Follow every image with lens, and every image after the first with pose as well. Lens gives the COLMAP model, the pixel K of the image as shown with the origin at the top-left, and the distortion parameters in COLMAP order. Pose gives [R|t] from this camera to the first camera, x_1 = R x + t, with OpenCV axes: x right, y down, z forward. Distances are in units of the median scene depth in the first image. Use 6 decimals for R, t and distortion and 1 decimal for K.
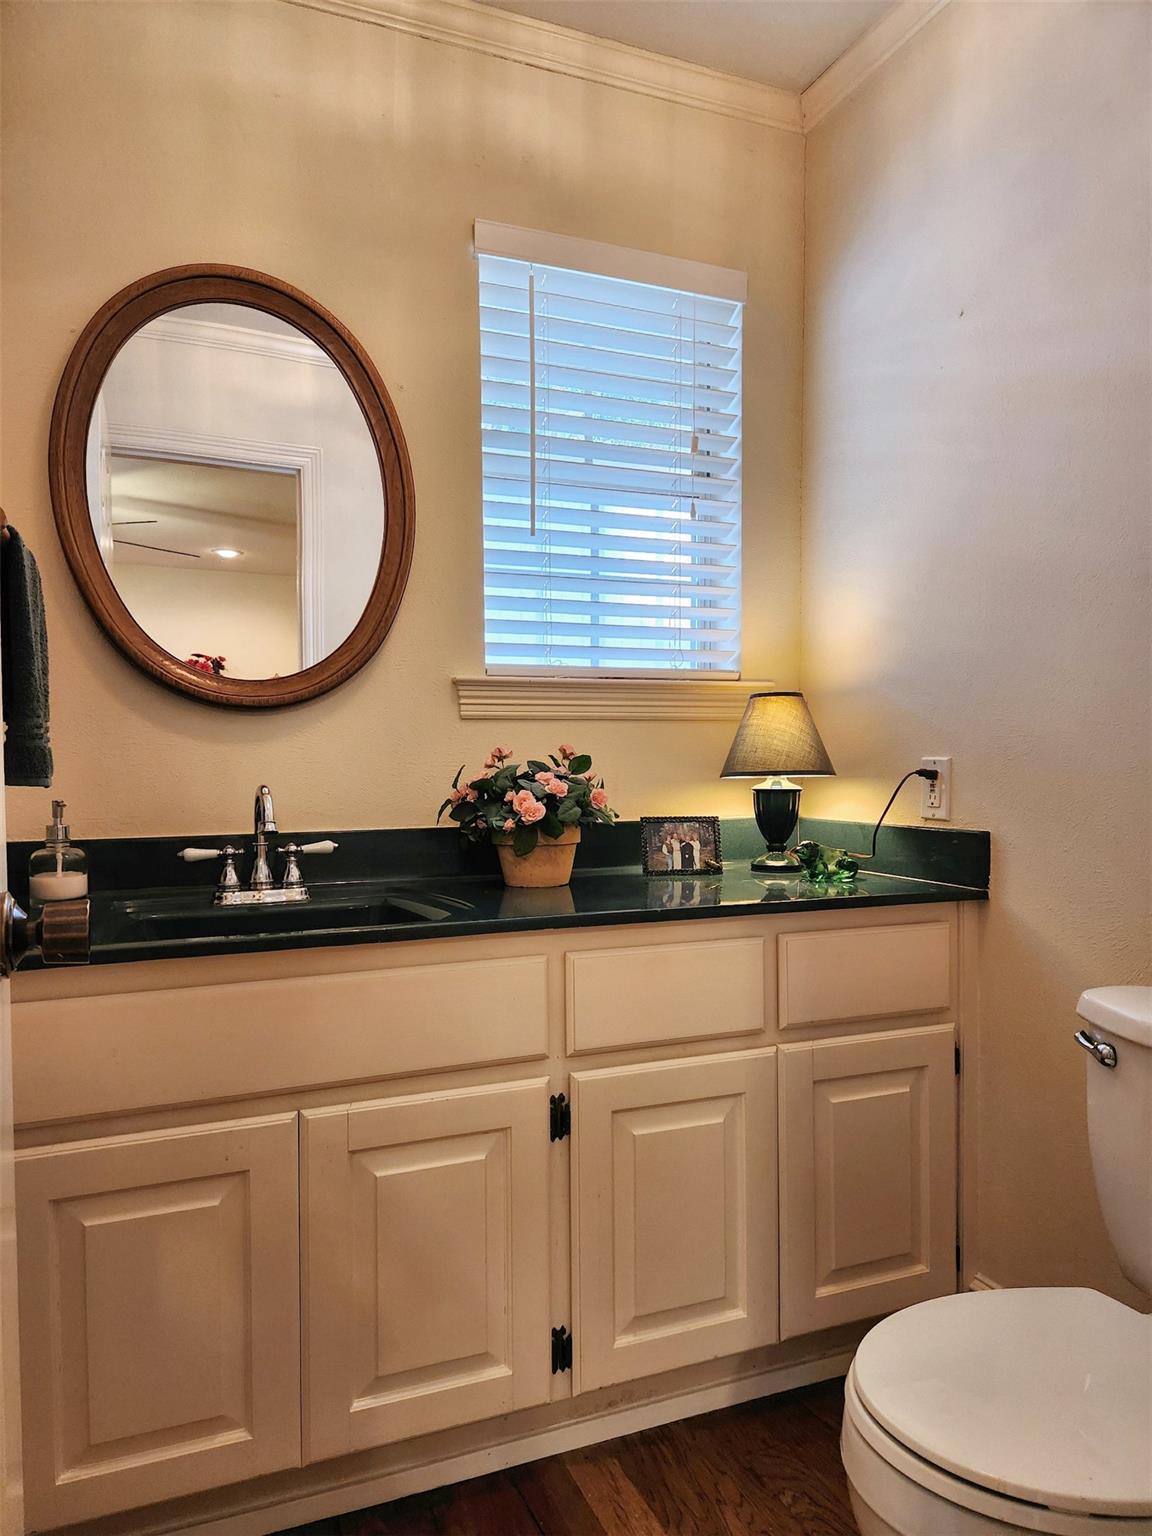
lens RADIAL K [[1041.9, 0, 568.5], [0, 1041.9, 765.9], [0, 0, 1]] dist [0.046510, -0.018331]
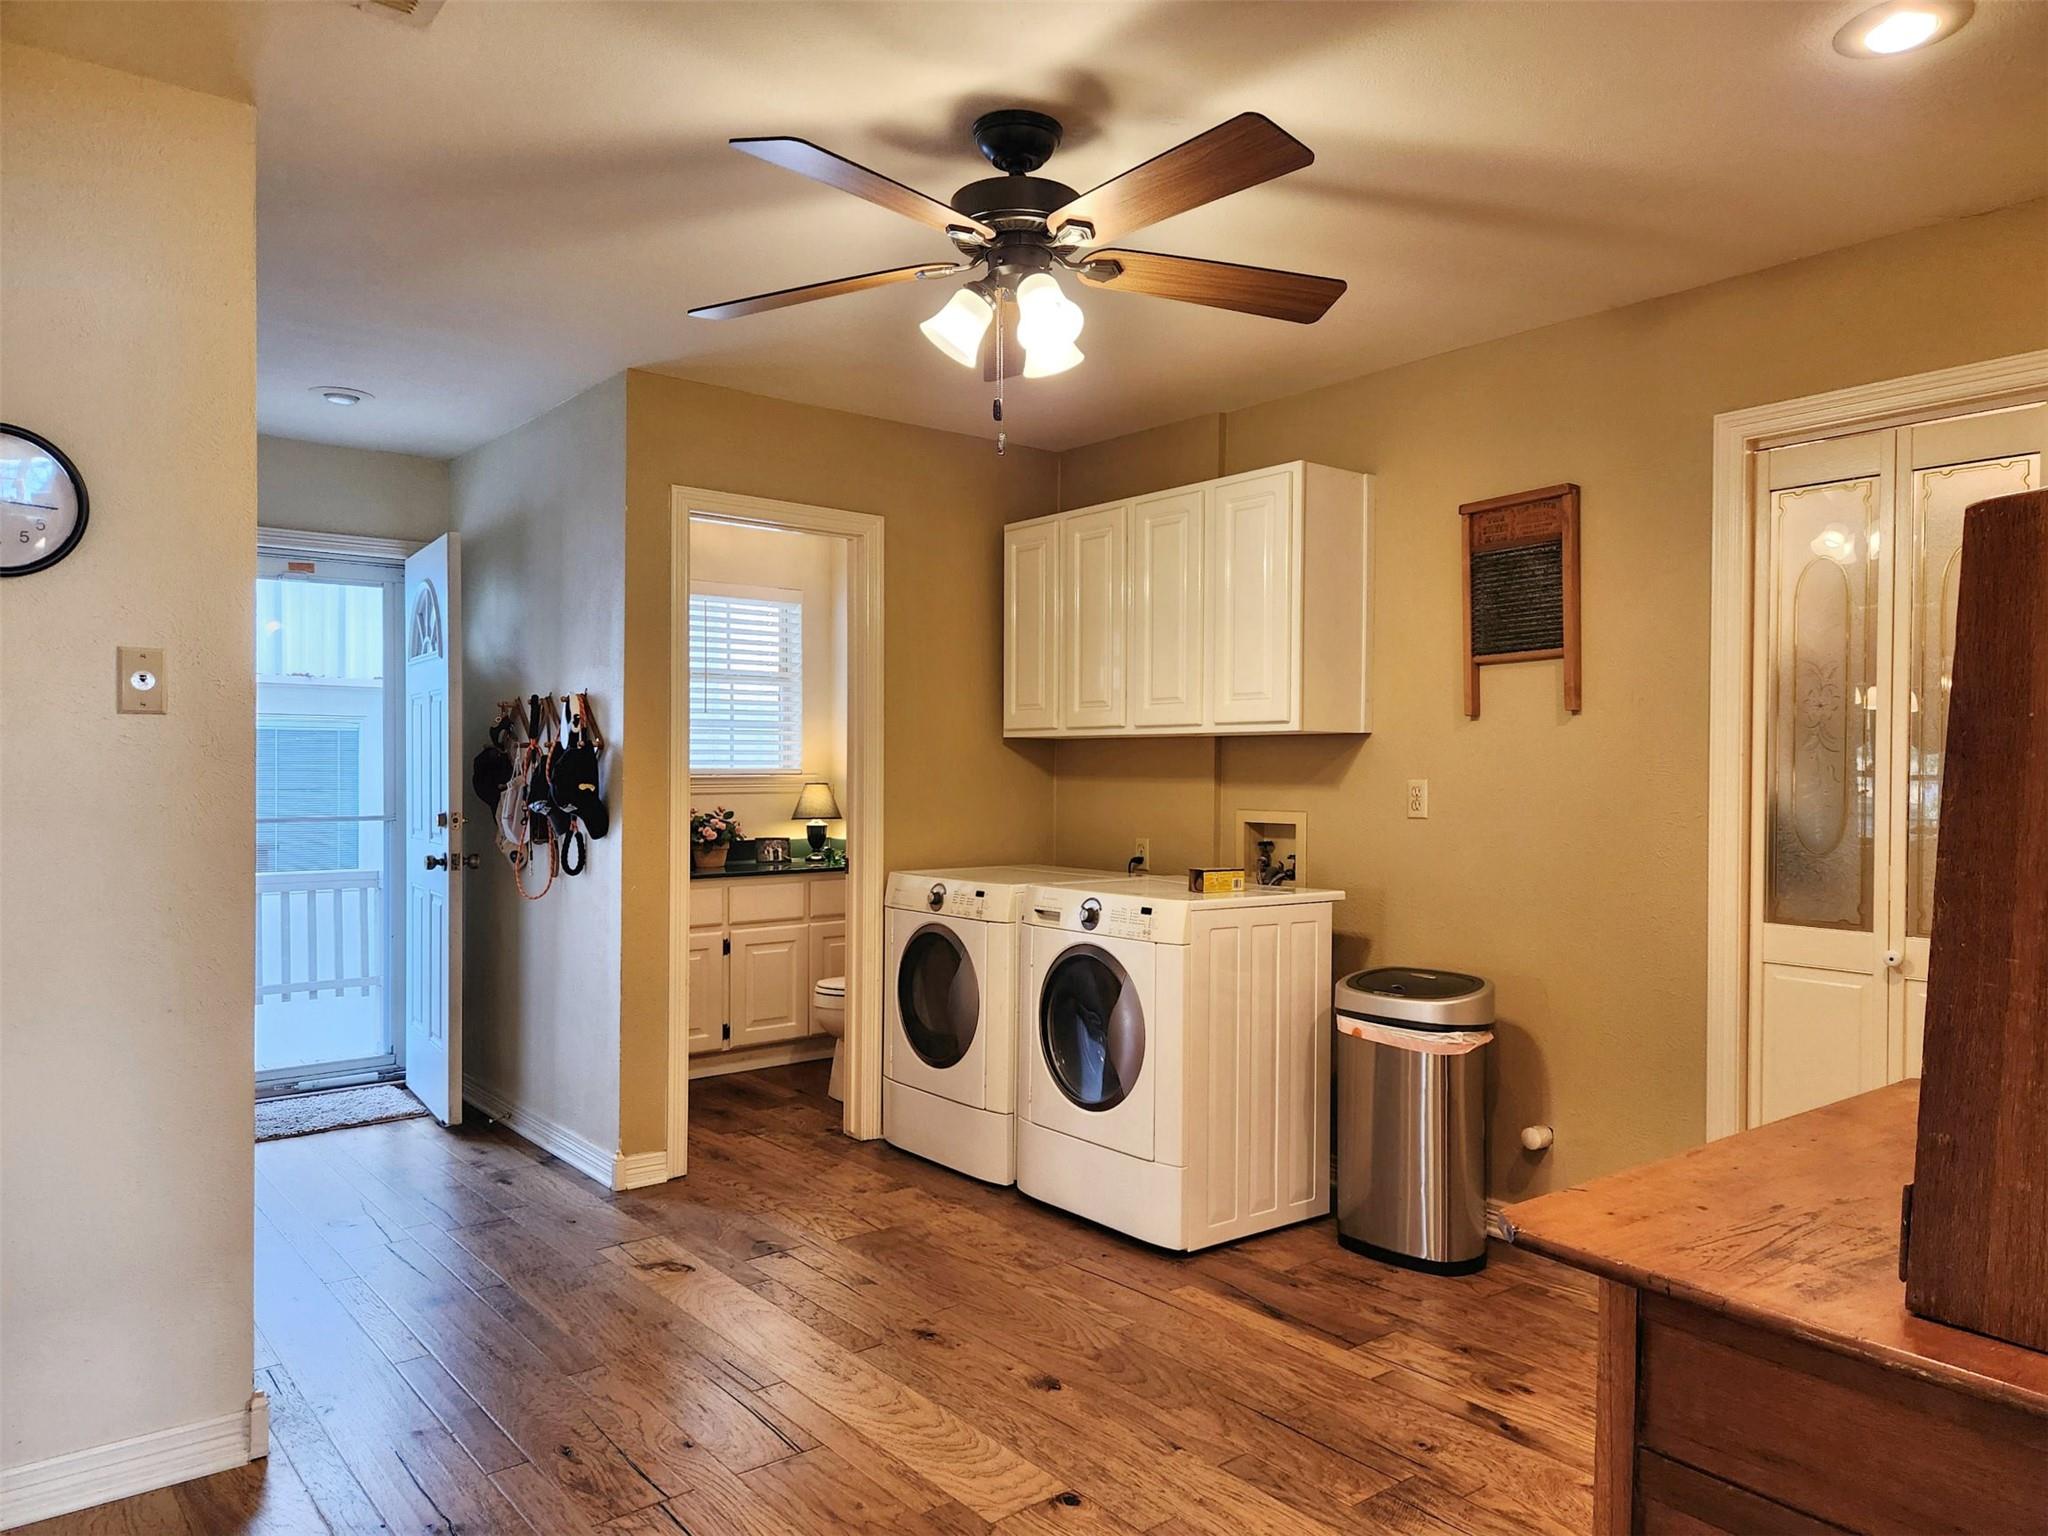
lens RADIAL K [[1389.3, 0, 1020.2], [0, 1389.3, 769.3], [0, 0, 1]] dist [0.046510, -0.018331]
pose [[0.961855, 0.006332, 0.273486, -0.207650], [-0.003648, 0.999940, -0.010323, -0.072254], [-0.273535, 0.008931, 0.961821, -2.097513]]
